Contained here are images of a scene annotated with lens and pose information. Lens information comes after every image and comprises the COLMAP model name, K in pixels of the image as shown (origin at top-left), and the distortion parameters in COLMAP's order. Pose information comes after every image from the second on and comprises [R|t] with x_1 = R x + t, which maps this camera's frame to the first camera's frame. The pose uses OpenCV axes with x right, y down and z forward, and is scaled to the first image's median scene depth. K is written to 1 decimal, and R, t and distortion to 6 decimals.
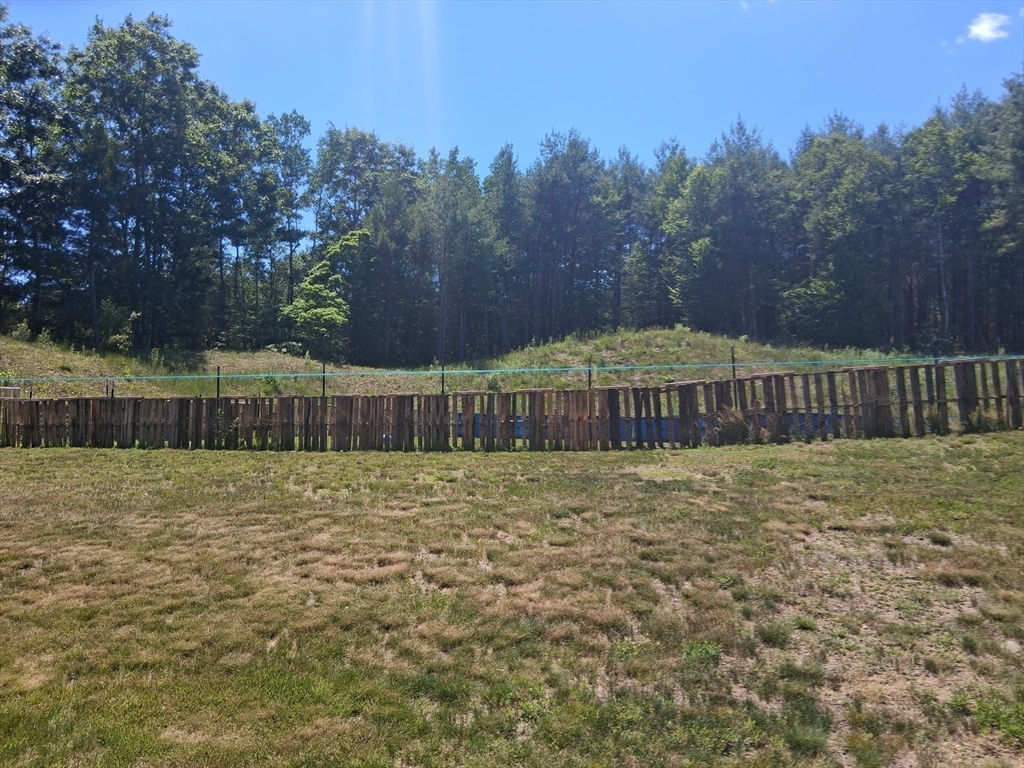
lens RADIAL K [[784.2, 0, 514.0], [0, 784.2, 384.8], [0, 0, 1]] dist [0.008993, 0.000258]
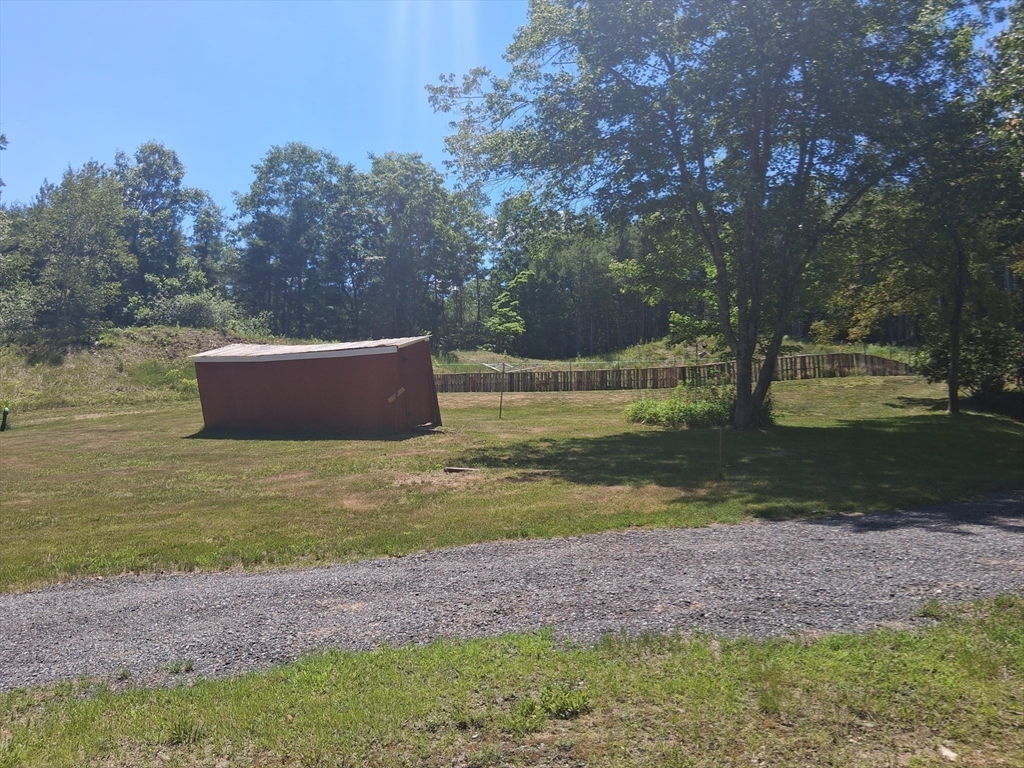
lens RADIAL K [[784.2, 0, 507.1], [0, 784.2, 381.9], [0, 0, 1]] dist [0.008993, 0.000258]
pose [[0.992336, -0.006612, -0.123396, -0.048100], [0.007590, 0.999943, 0.007463, 0.010097], [0.123339, -0.008343, 0.992329, -0.560345]]
